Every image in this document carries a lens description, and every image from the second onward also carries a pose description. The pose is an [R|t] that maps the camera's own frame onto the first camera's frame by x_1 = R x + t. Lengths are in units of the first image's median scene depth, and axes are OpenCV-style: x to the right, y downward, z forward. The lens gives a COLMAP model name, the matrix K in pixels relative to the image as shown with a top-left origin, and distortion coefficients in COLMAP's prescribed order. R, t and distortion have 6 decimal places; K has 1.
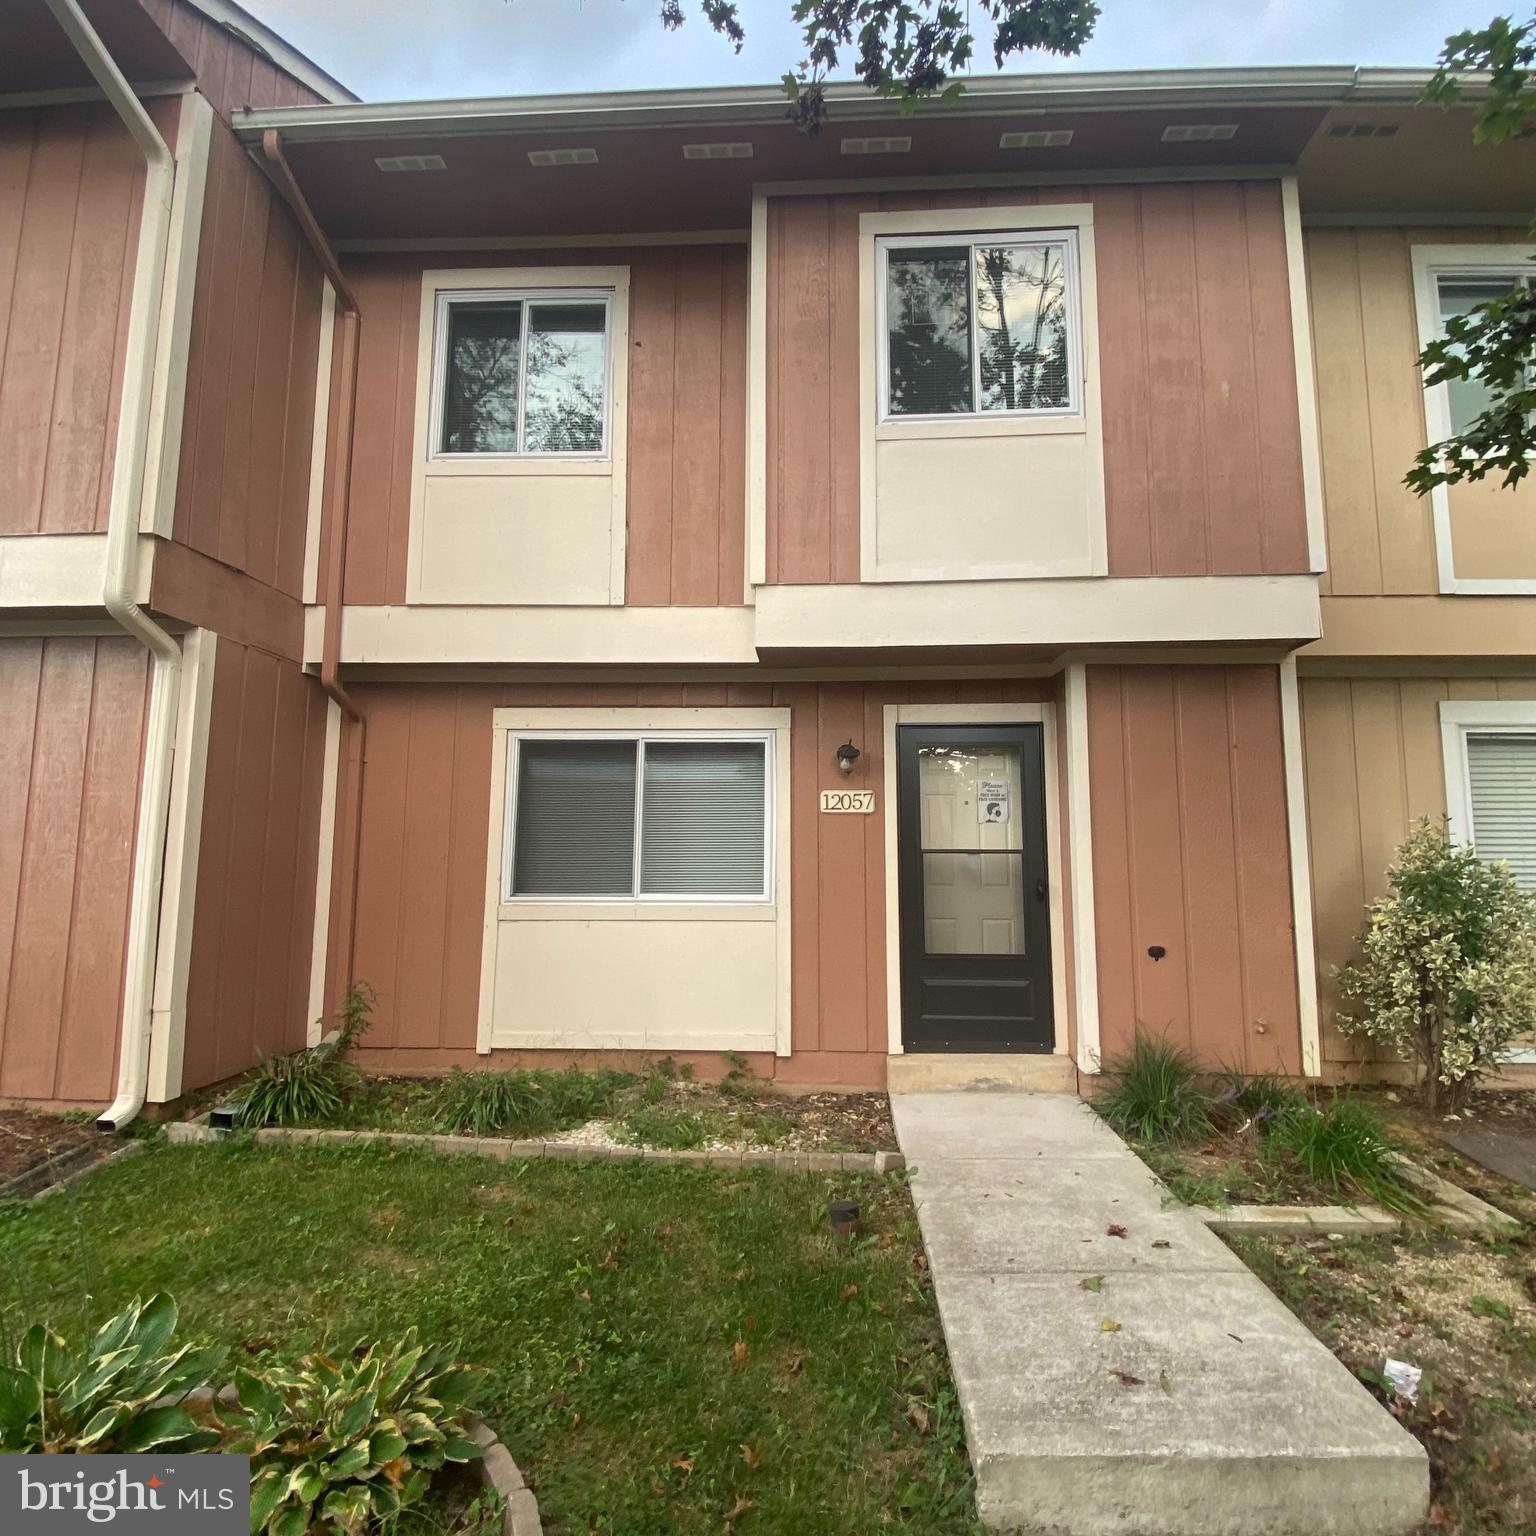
lens RADIAL K [[828.9, 0, 768.0], [0, 828.9, 768.0], [0, 0, 1]] dist [0.054699, -0.035444]
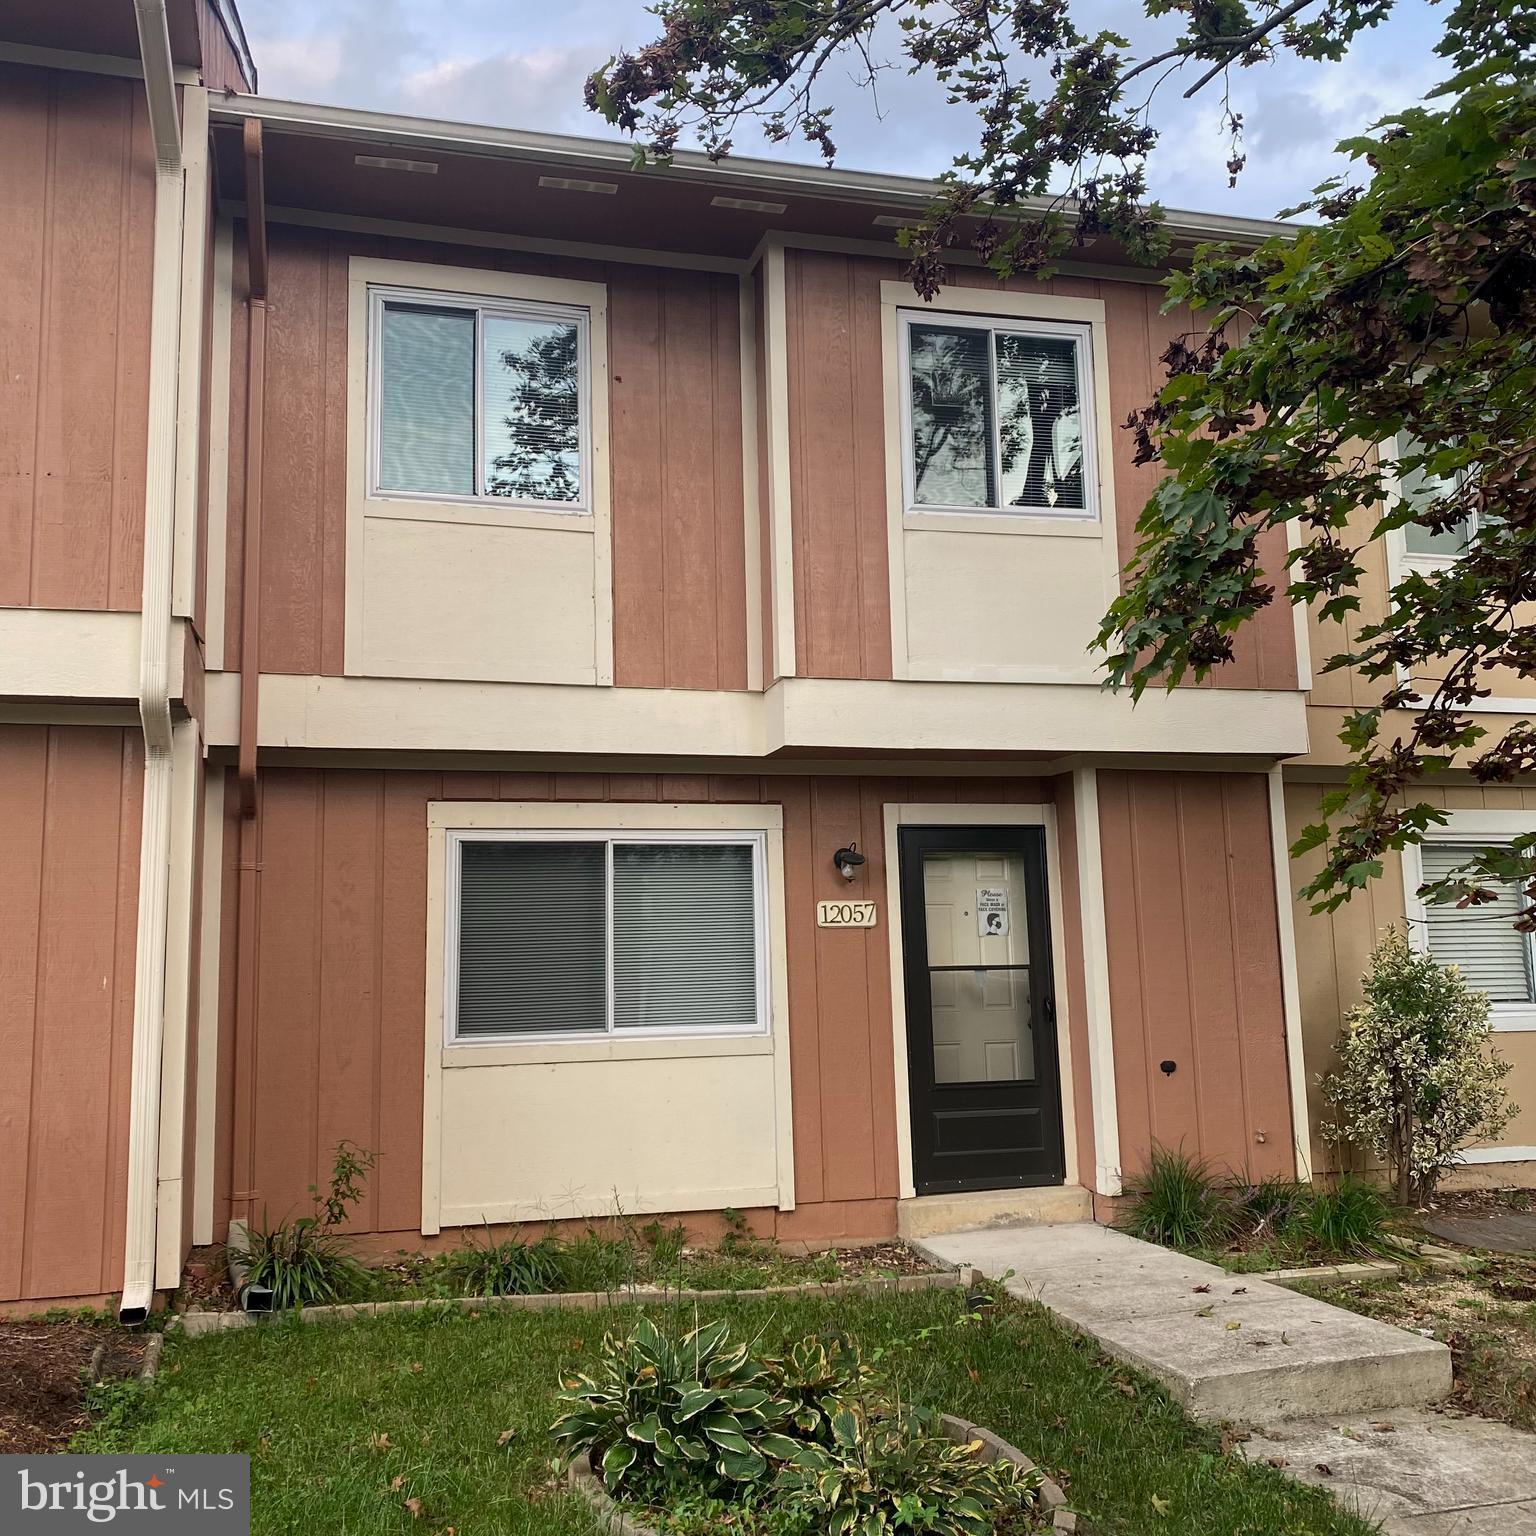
lens RADIAL K [[1523.2, 0, 768.0], [0, 1523.2, 768.0], [0, 0, 1]] dist [0.133627, -0.173271]
pose [[0.948473, 0.018799, 0.316300, -0.538777], [-0.006028, 0.999128, -0.041307, -0.050186], [-0.316801, 0.037272, 0.947760, -0.553022]]
